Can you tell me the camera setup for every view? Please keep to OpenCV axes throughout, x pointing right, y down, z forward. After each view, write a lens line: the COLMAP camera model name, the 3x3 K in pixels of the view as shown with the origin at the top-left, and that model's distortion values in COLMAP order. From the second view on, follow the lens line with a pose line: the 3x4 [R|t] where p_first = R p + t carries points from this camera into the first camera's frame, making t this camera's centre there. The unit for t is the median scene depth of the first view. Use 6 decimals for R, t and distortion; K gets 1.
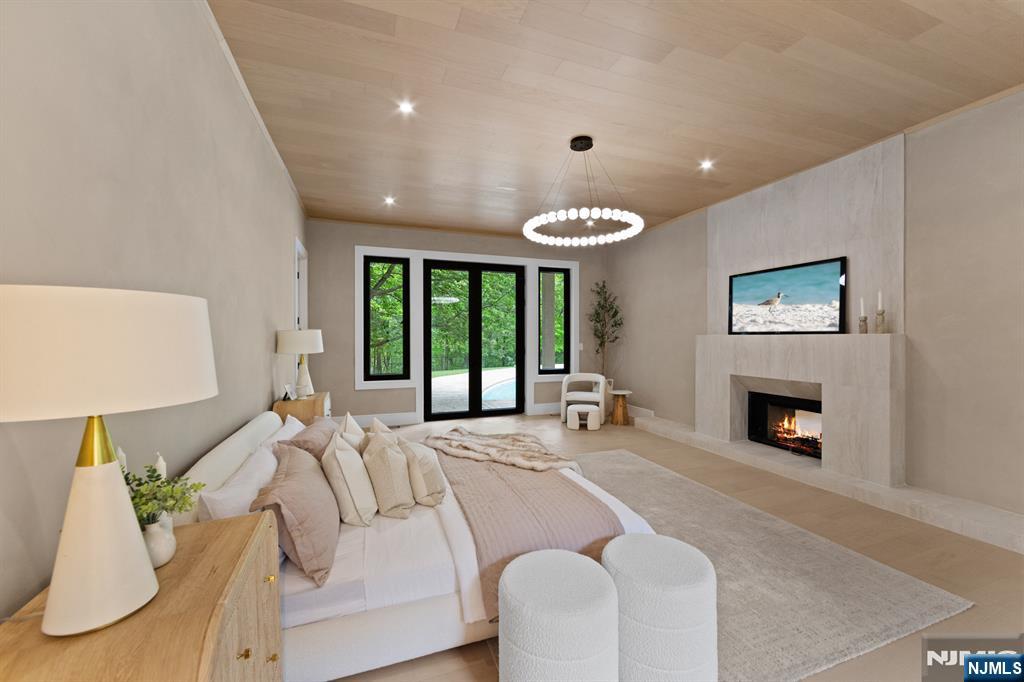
lens RADIAL K [[405.2, 0, 519.9], [0, 405.2, 336.5], [0, 0, 1]] dist [-0.004036, -0.000483]
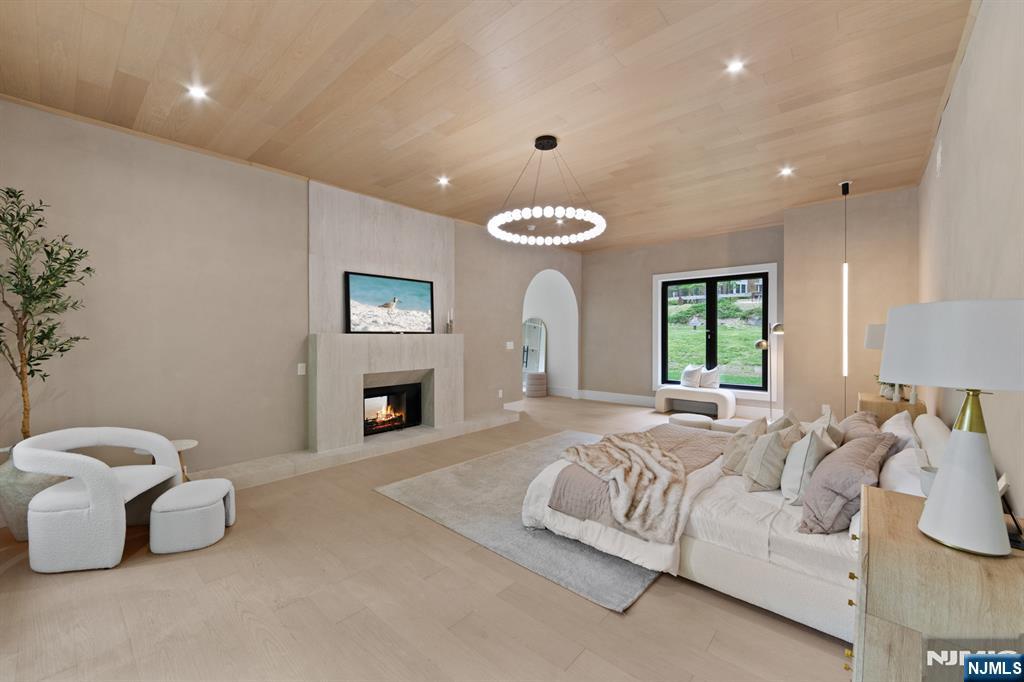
lens RADIAL K [[405.2, 0, 520.0], [0, 405.2, 342.5], [0, 0, 1]] dist [-0.004036, -0.000483]
pose [[-0.465244, -0.009264, 0.885134, -0.541498], [0.007731, 0.999865, 0.014528, 0.004827], [-0.885149, 0.013603, -0.465110, 1.162145]]
